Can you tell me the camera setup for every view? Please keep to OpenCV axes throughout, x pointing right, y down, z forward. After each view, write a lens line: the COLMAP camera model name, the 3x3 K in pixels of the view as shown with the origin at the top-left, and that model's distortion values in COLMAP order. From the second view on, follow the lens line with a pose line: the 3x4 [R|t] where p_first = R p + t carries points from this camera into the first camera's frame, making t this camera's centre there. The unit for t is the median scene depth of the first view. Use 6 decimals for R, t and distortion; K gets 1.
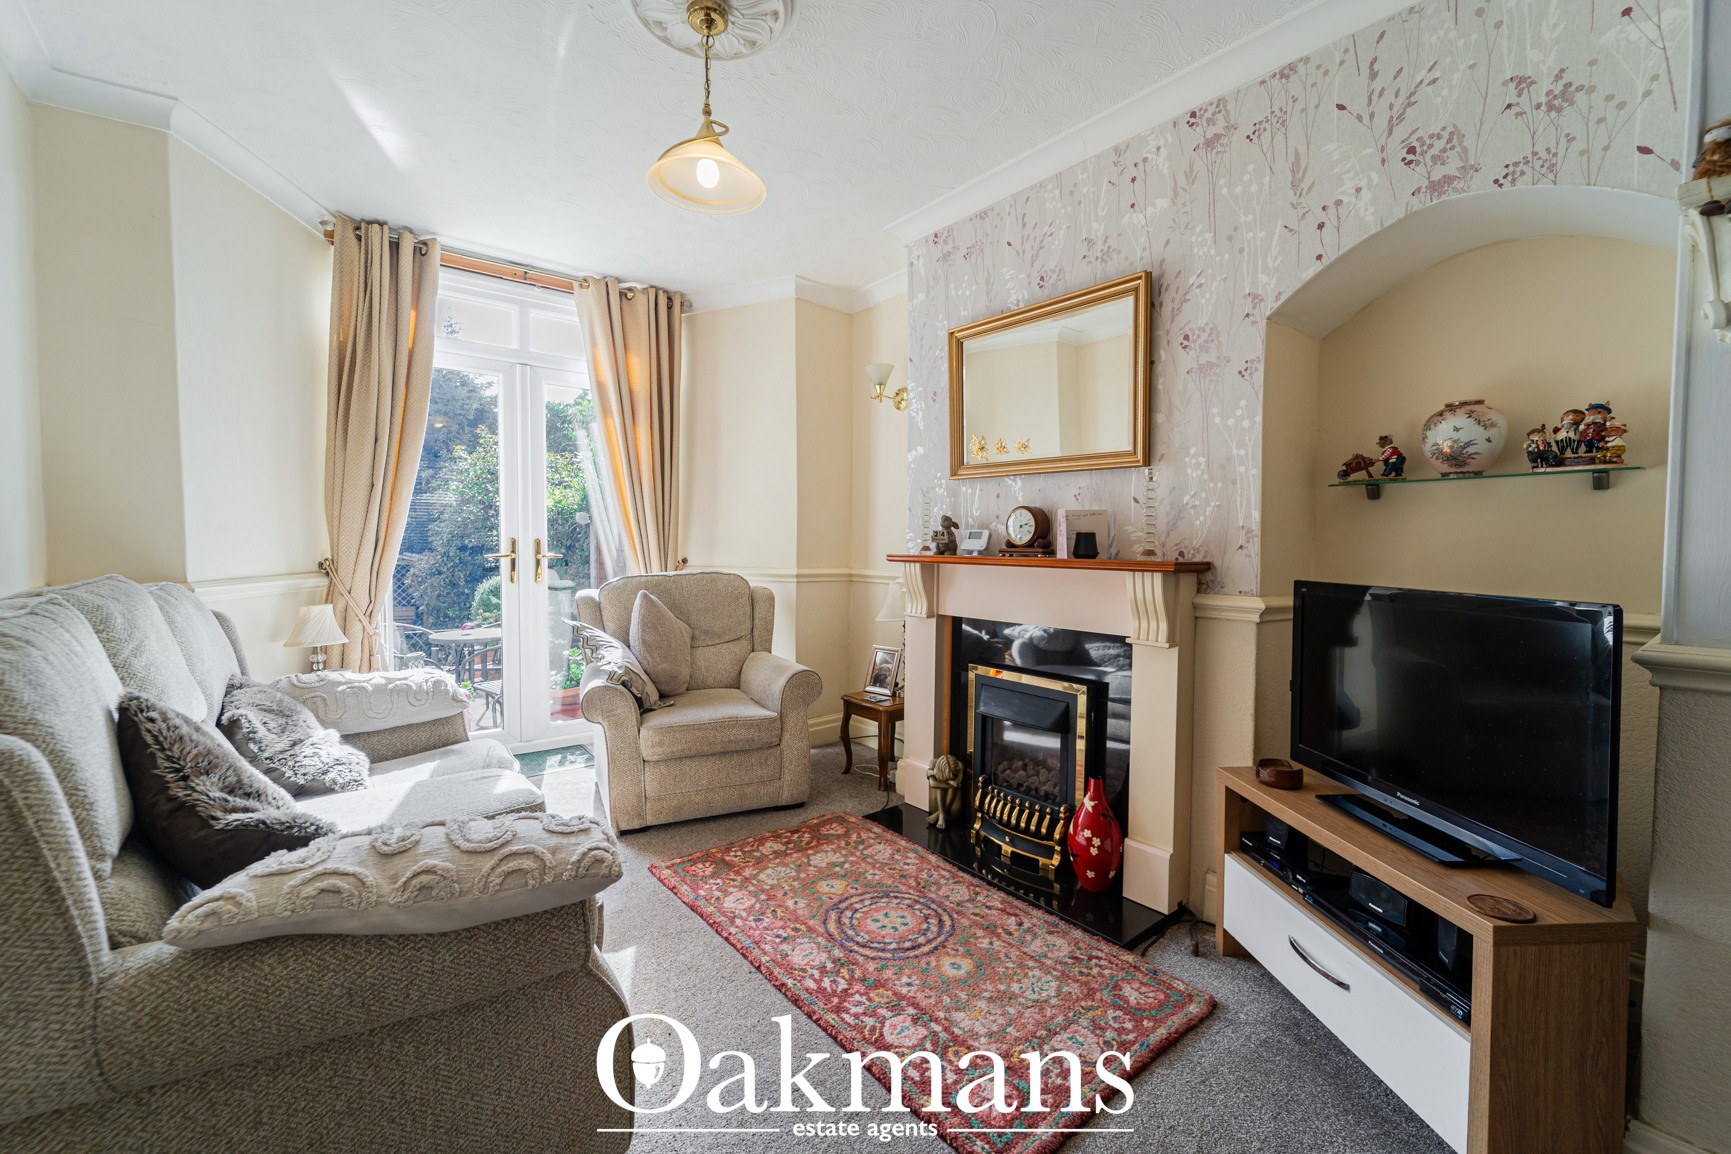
lens RADIAL K [[731.5, 0, 864.6], [0, 731.5, 570.4], [0, 0, 1]] dist [0.000501, -0.000444]
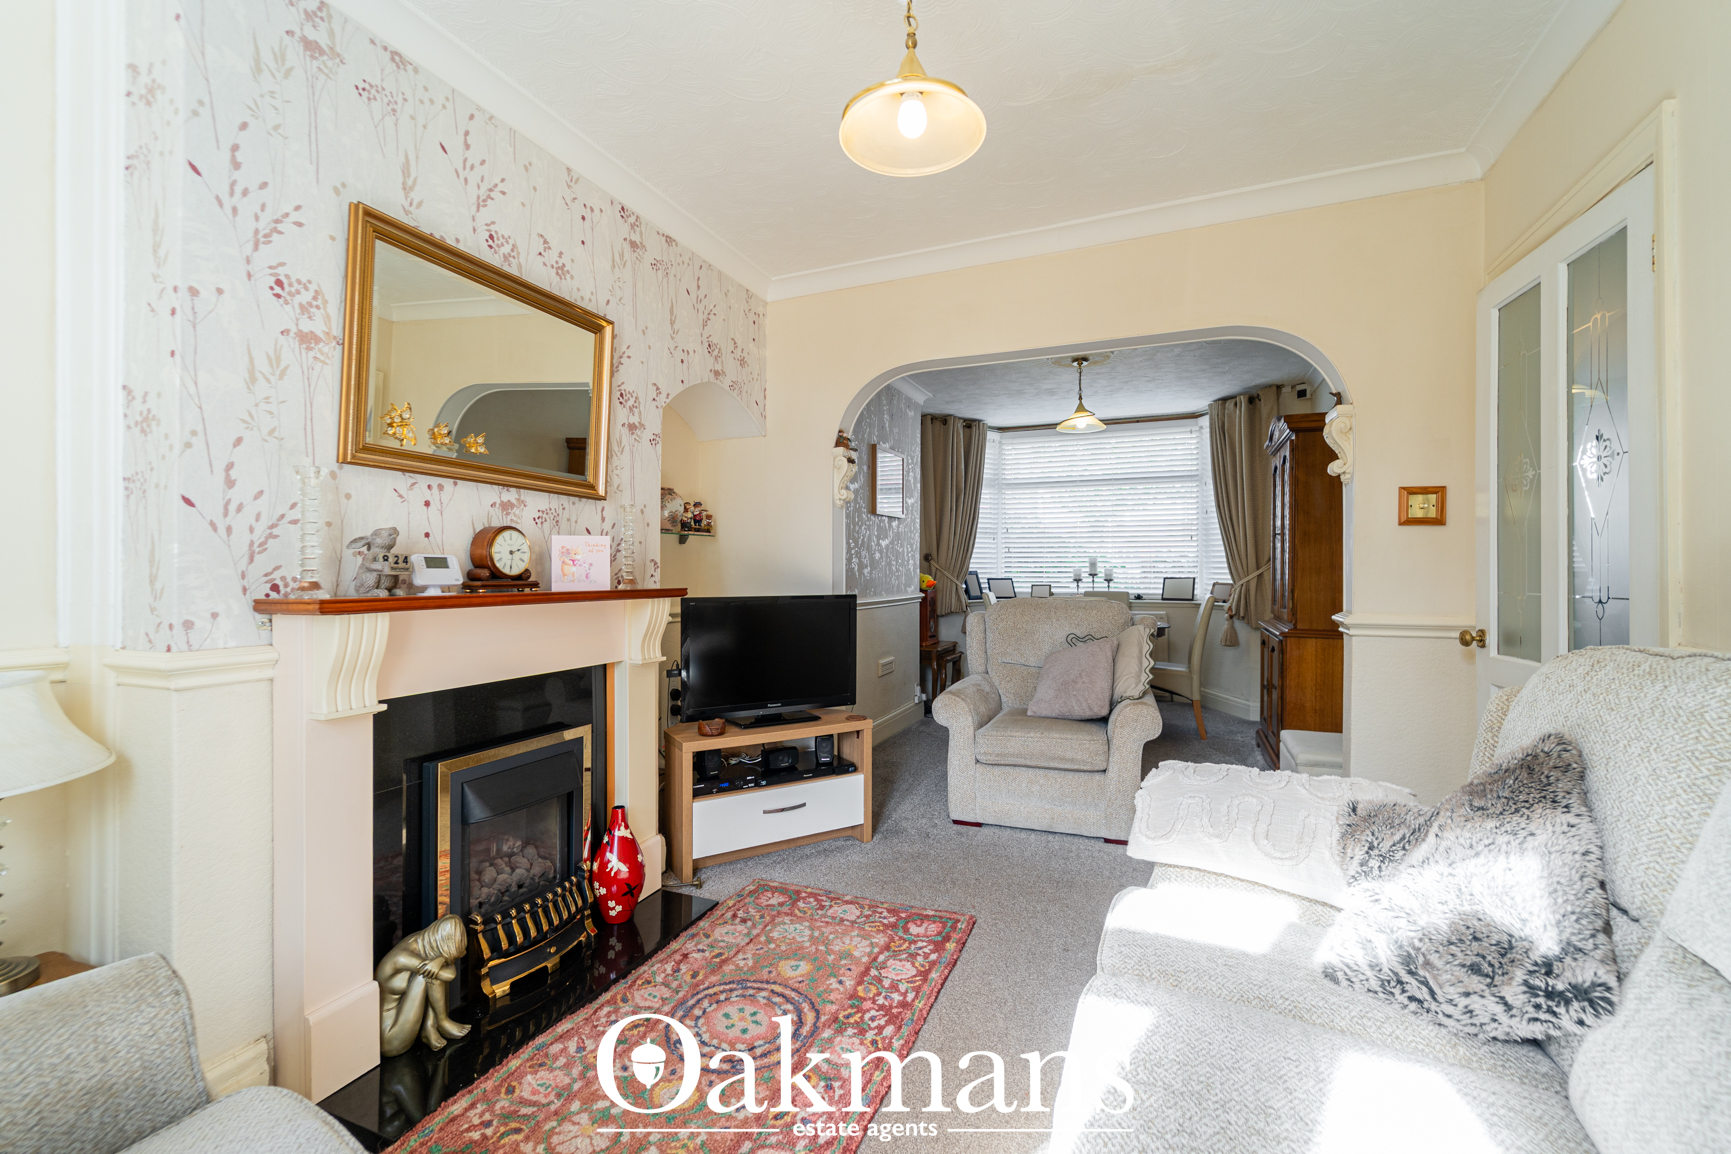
lens RADIAL K [[731.5, 0, 864.6], [0, 731.5, 570.4], [0, 0, 1]] dist [0.000501, -0.000444]
pose [[-0.491548, -0.001608, 0.870849, -0.823500], [0.033880, 0.999206, 0.020969, -0.057415], [-0.870191, 0.039812, -0.491103, 1.354946]]
